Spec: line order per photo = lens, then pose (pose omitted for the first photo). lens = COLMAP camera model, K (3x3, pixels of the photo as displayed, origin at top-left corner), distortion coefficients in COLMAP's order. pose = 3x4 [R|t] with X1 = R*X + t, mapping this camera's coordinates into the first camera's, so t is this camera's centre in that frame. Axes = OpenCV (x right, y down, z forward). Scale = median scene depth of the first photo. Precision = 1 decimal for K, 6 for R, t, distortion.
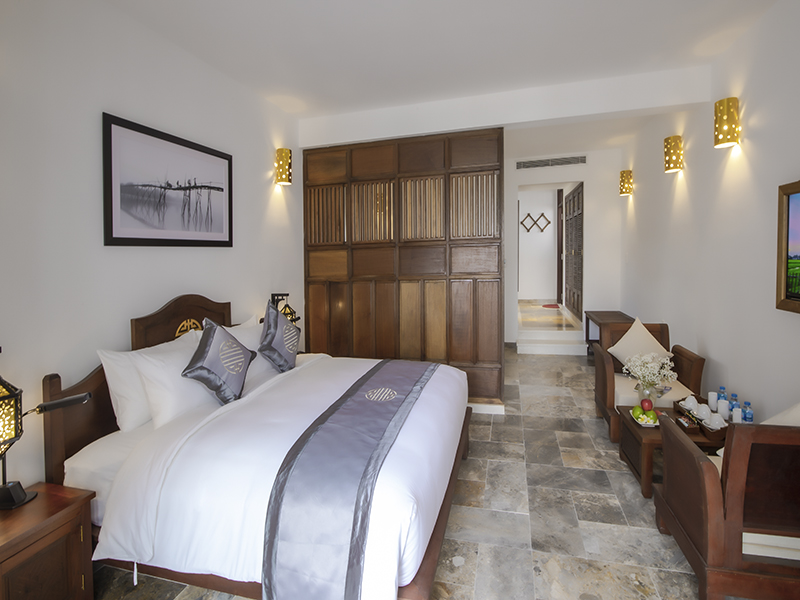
lens RADIAL K [[354.2, 0, 383.0], [0, 354.2, 293.0], [0, 0, 1]] dist [-0.008529, -0.000051]
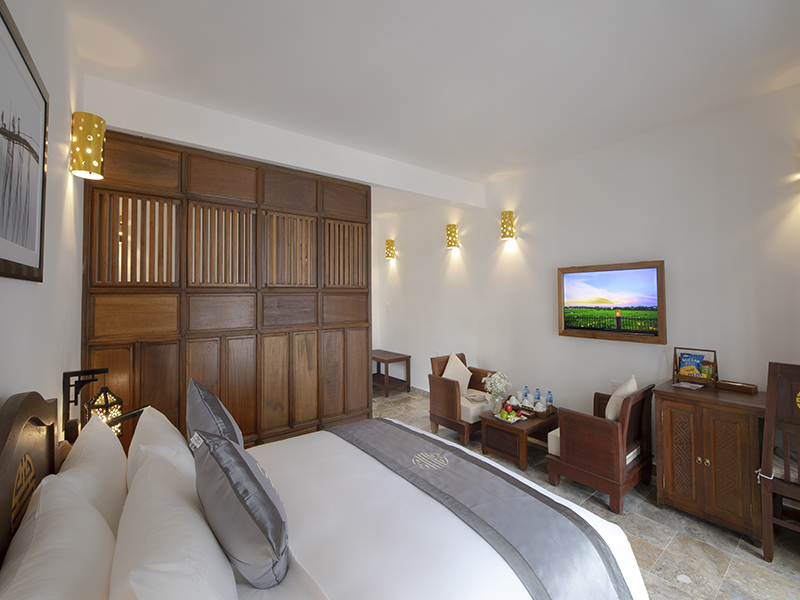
lens RADIAL K [[360.8, 0, 379.5], [0, 360.8, 315.9], [0, 0, 1]] dist [0.000663, 0.000057]
pose [[0.614356, -0.014273, 0.788900, -0.594126], [0.074737, 0.996394, -0.040174, -0.032974], [-0.785482, 0.083641, 0.613207, 0.384753]]
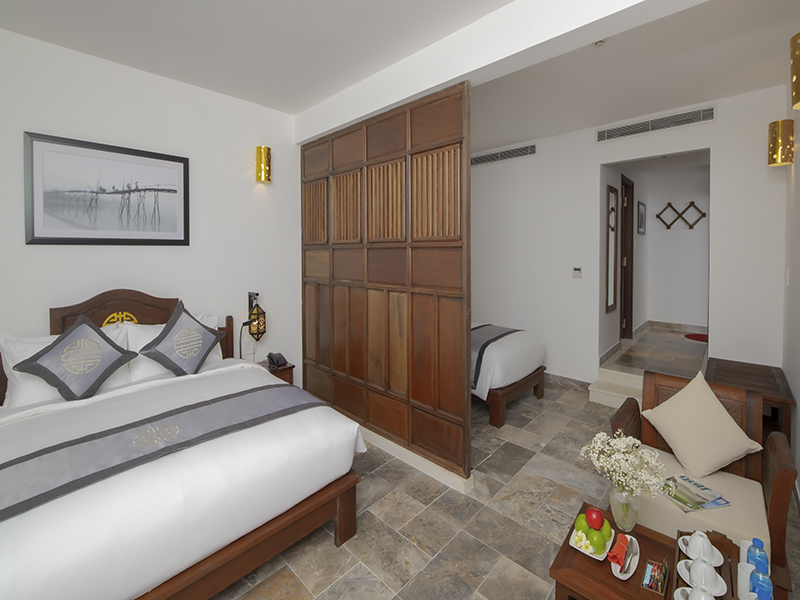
lens RADIAL K [[339.2, 0, 388.8], [0, 339.2, 276.6], [0, 0, 1]] dist [-0.011258, 0.000166]
pose [[0.892423, 0.062464, -0.446854, 0.614493], [-0.074318, 0.997194, -0.009030, -0.082041], [0.445036, 0.041268, 0.894561, 0.418998]]
